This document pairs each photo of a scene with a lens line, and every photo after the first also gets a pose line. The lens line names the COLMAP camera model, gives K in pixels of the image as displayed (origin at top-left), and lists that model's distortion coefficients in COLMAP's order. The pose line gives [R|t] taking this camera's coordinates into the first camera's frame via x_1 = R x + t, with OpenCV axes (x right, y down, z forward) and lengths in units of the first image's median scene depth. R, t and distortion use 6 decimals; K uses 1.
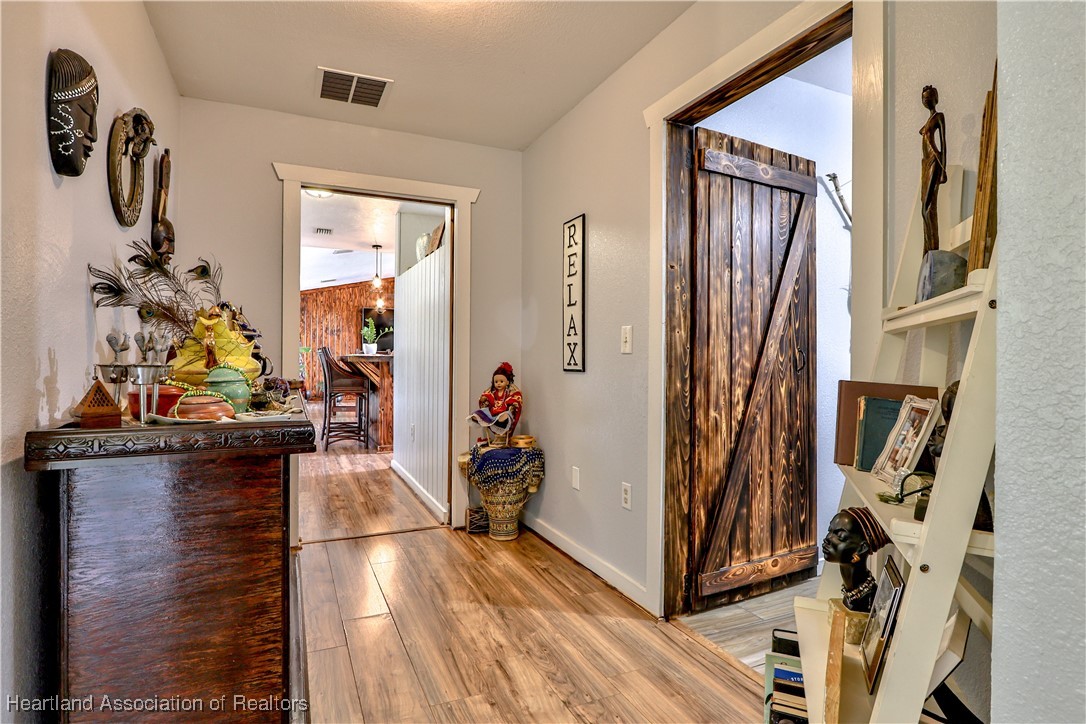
lens RADIAL K [[554.9, 0, 538.8], [0, 554.9, 355.9], [0, 0, 1]] dist [-0.007707, 0.001318]
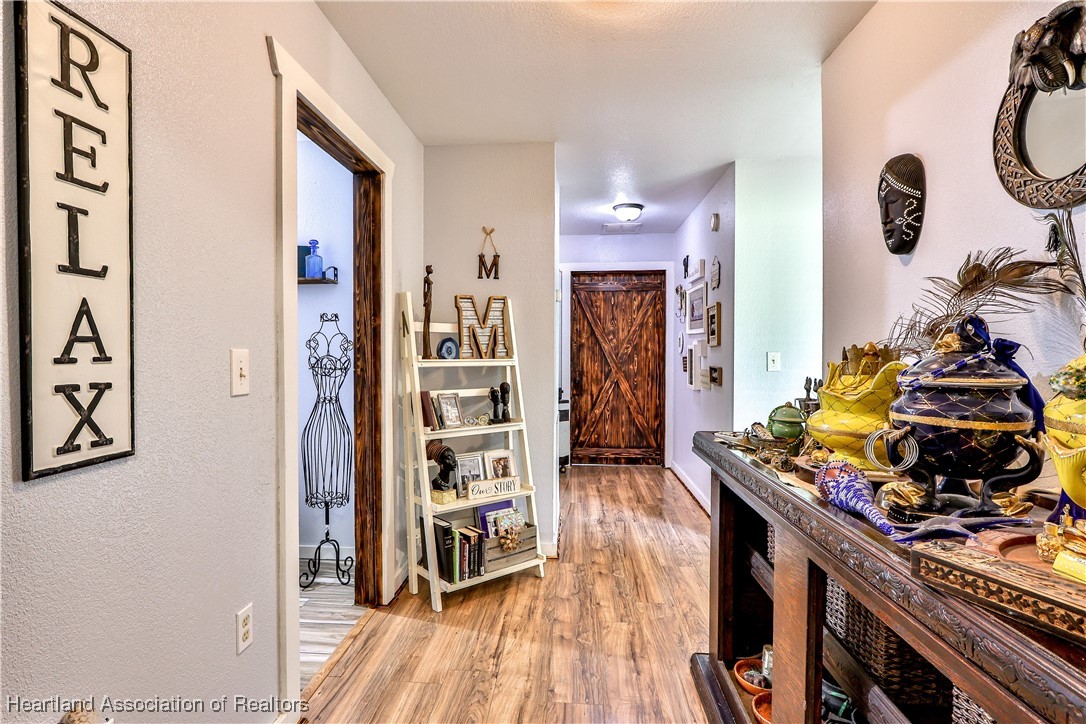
lens RADIAL K [[554.9, 0, 539.2], [0, 554.9, 363.6], [0, 0, 1]] dist [-0.007707, 0.001318]
pose [[-0.880234, -0.014390, 0.474322, -0.347137], [-0.005399, 0.999779, 0.020313, -0.044392], [-0.474510, 0.015320, -0.880117, 1.169759]]
